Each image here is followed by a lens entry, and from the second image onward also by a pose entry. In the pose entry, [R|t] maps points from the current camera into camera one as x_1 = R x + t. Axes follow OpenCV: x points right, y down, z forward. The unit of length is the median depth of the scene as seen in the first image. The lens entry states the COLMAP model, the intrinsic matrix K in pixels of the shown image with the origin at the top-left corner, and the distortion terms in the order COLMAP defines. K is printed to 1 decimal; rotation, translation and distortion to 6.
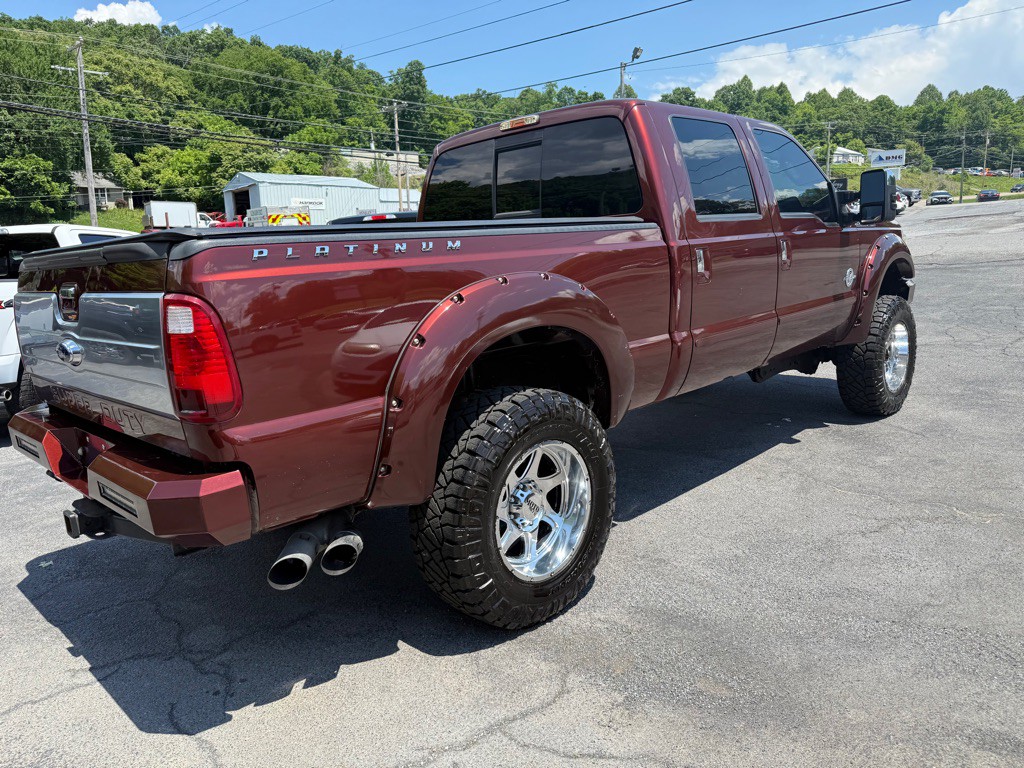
lens RADIAL K [[733.4, 0, 512.2], [0, 733.4, 371.6], [0, 0, 1]] dist [0.000508, -0.007996]
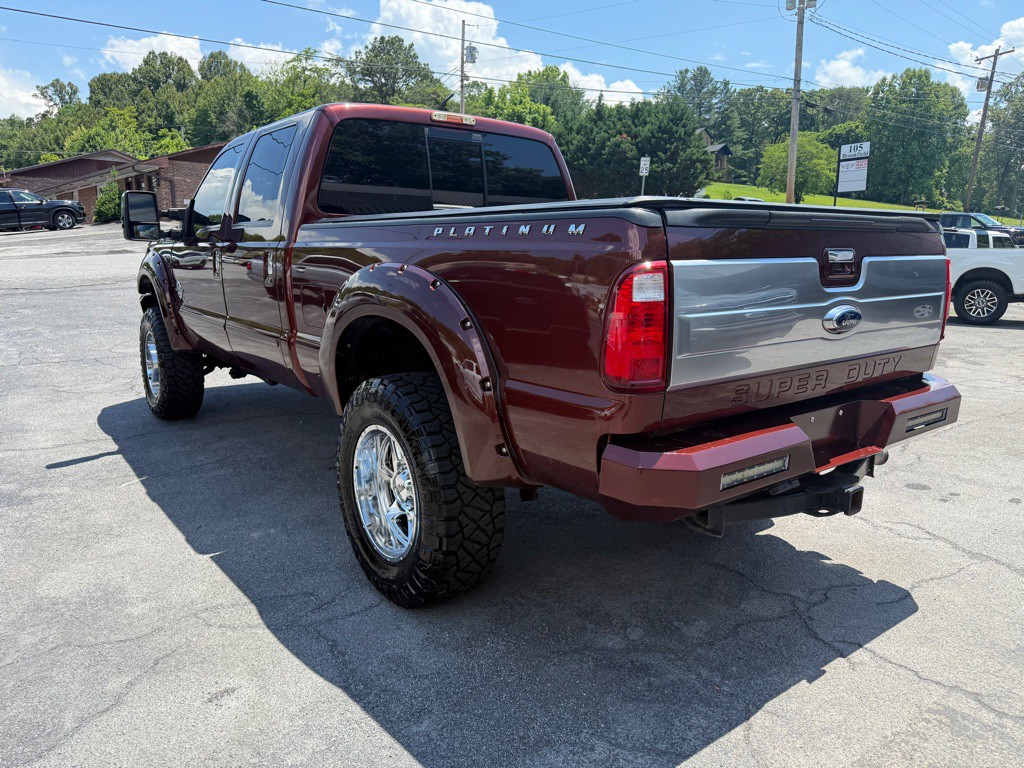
lens RADIAL K [[733.4, 0, 512.2], [0, 733.4, 371.6], [0, 0, 1]] dist [0.000508, -0.007996]
pose [[0.174874, -0.160237, 0.971464, -1.236943], [0.156397, 0.978662, 0.133271, -0.133535], [-0.972090, 0.128628, 0.196203, 0.953971]]
